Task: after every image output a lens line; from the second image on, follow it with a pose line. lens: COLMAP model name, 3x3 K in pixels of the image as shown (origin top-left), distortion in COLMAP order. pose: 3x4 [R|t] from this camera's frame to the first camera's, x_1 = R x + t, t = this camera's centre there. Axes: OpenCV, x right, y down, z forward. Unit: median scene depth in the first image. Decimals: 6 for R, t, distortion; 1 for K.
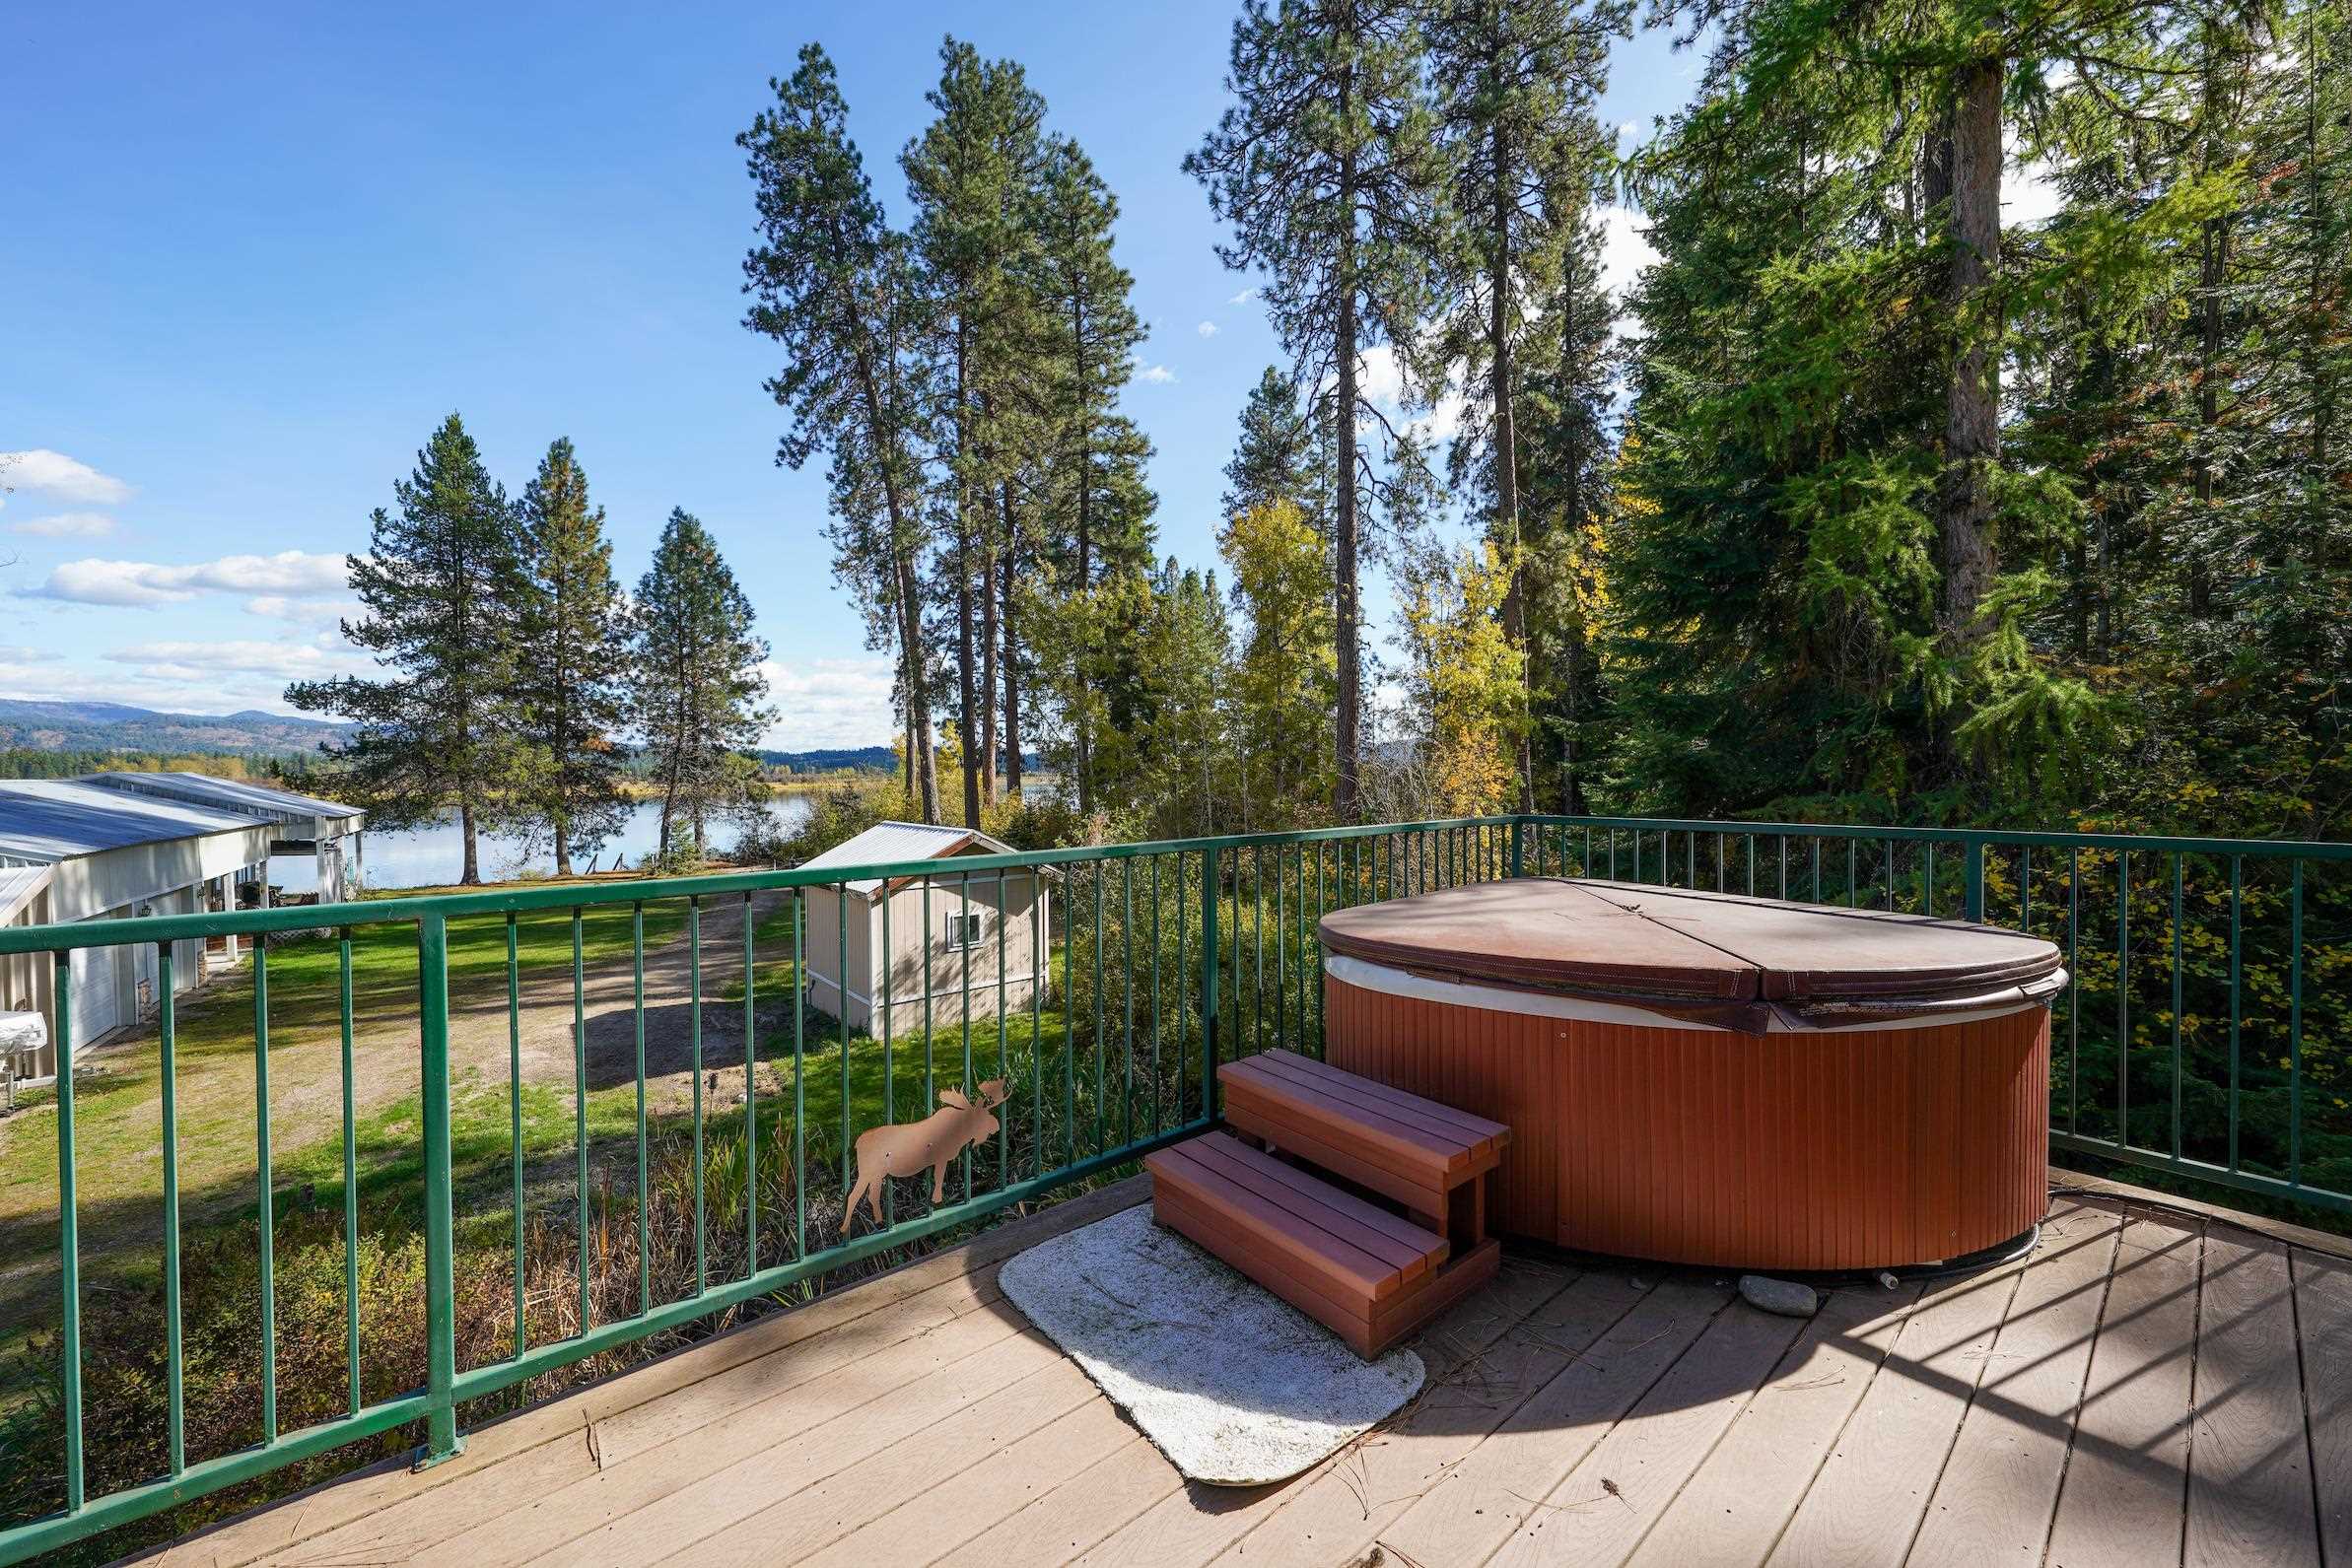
lens RADIAL K [[849.6, 0, 1175.2], [0, 849.6, 780.2], [0, 0, 1]] dist [-0.001408, 0.000005]
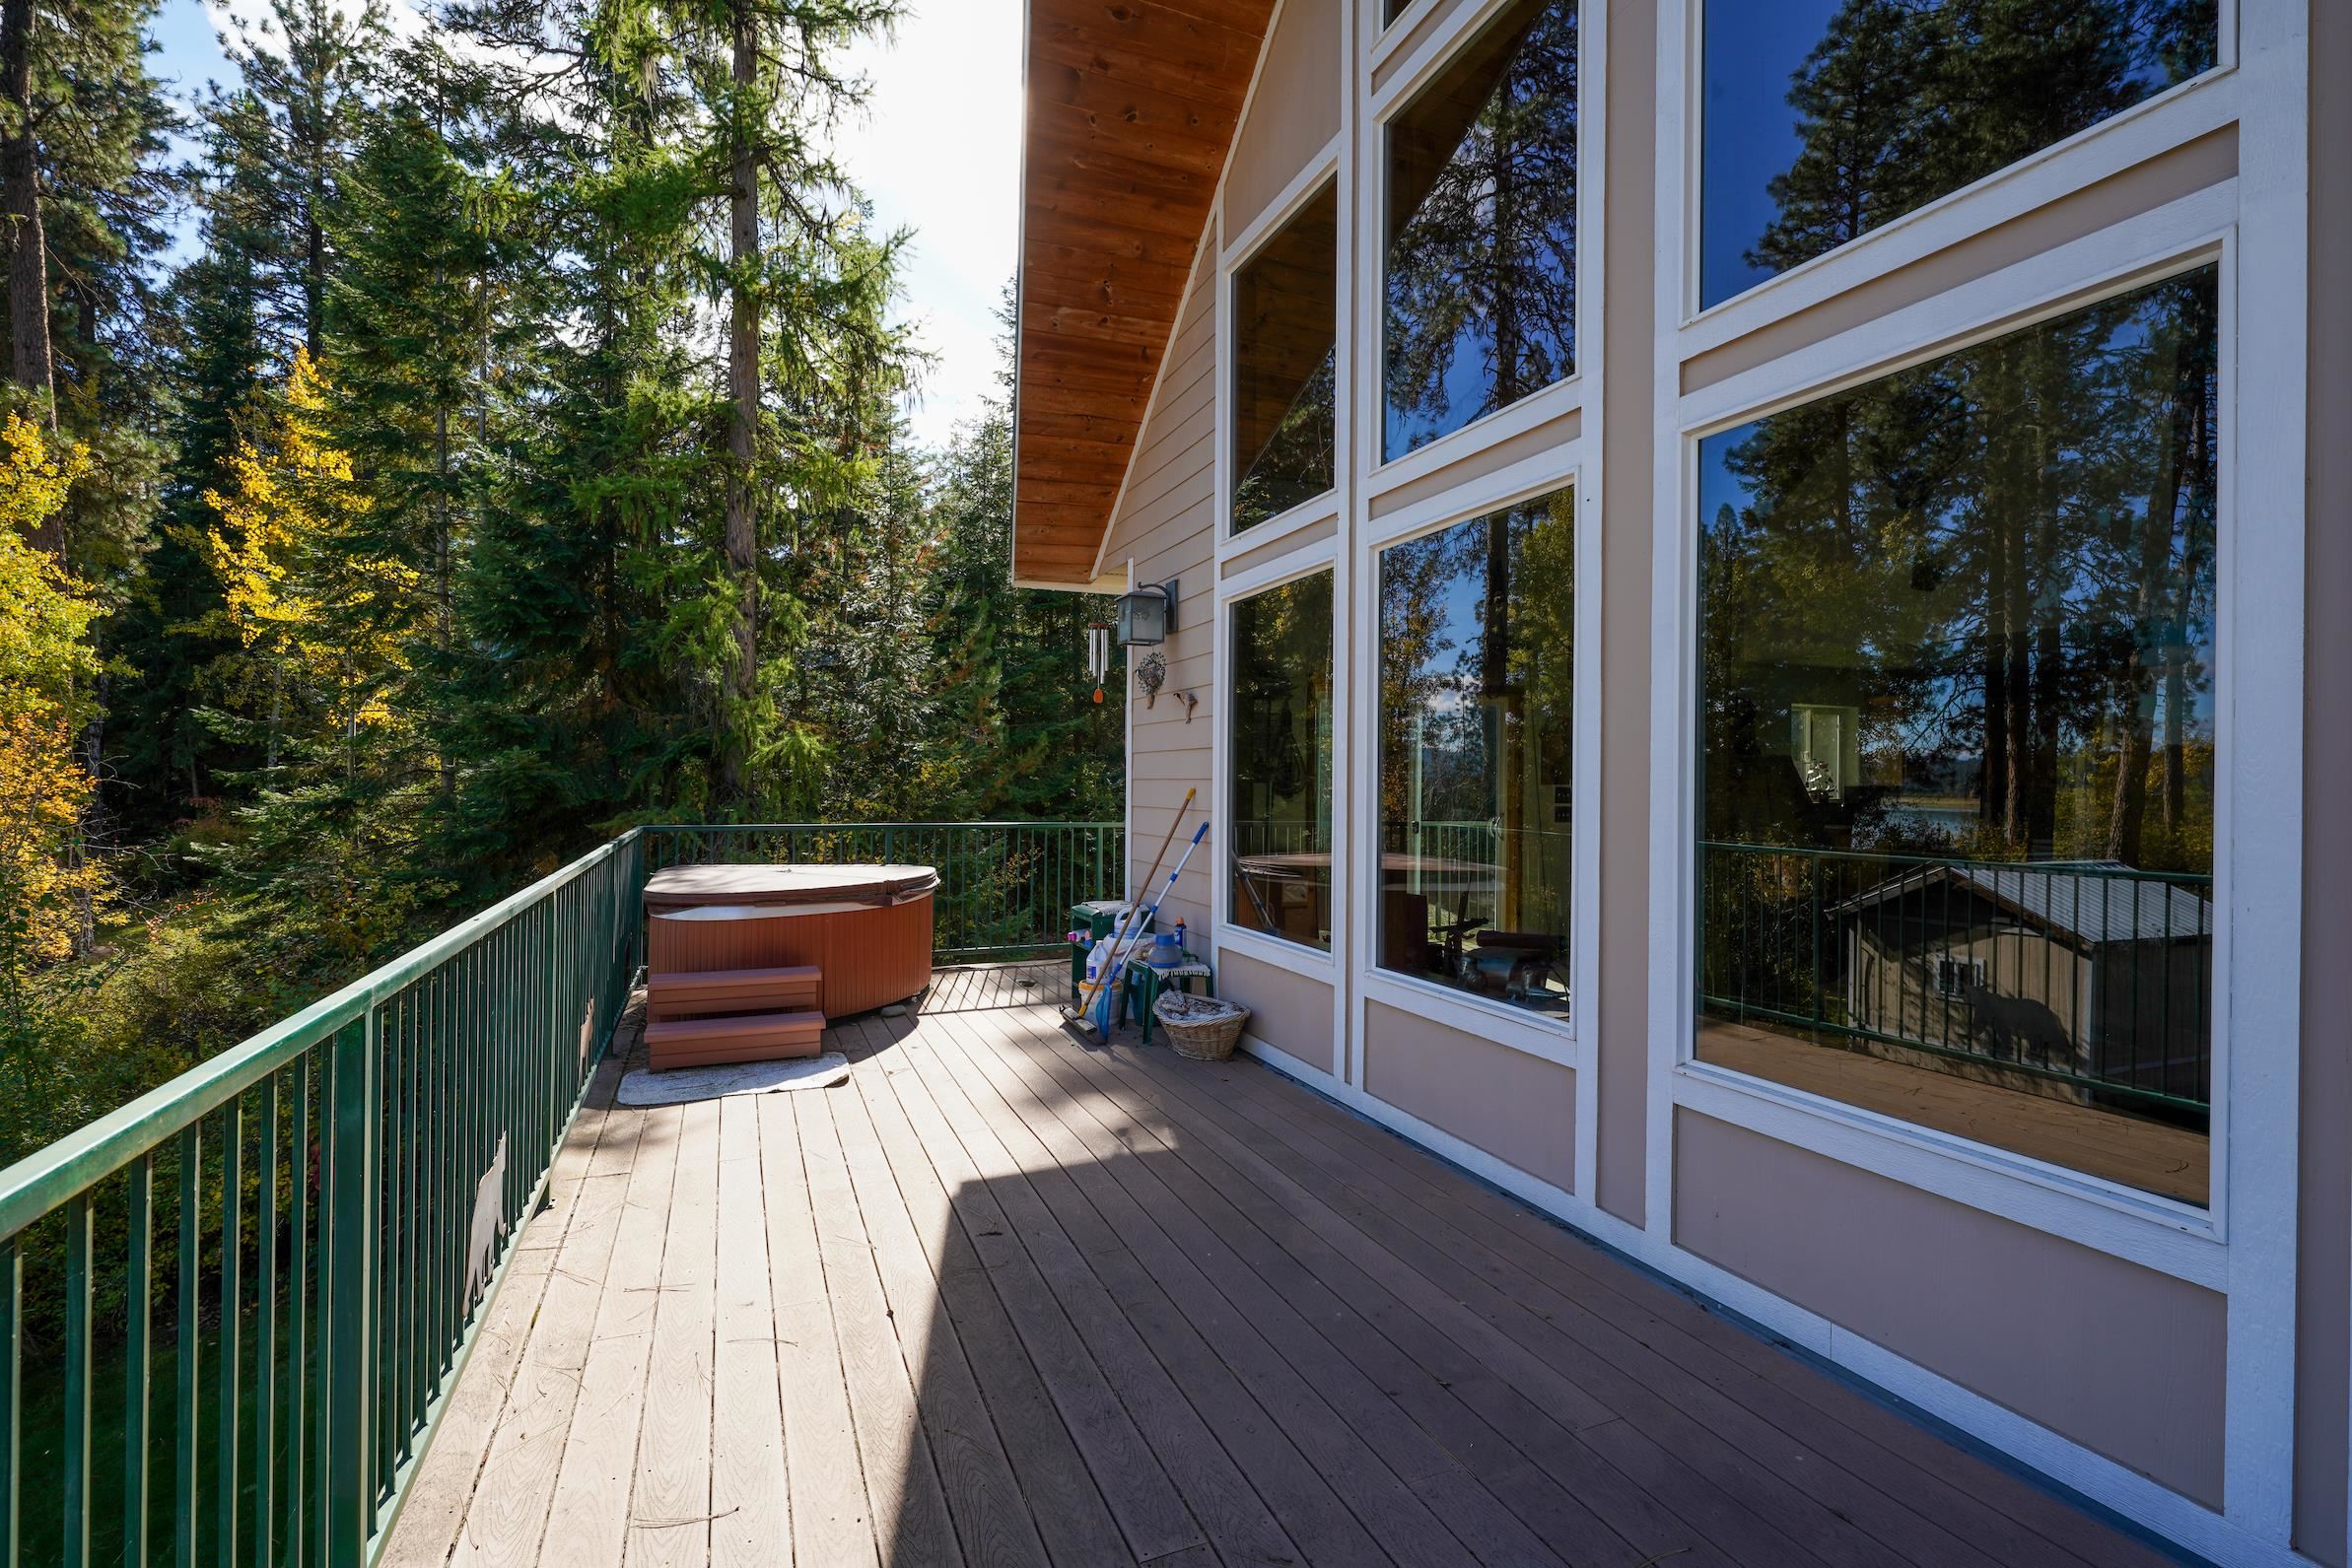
lens RADIAL K [[1043.9, 0, 1187.8], [0, 1043.9, 778.2], [0, 0, 1]] dist [0.000296, 0.000391]
pose [[0.259051, 0.016538, 0.965722, -0.162042], [-0.004051, 0.999863, -0.016036, -0.002808], [-0.965855, 0.000242, 0.259083, -0.050655]]
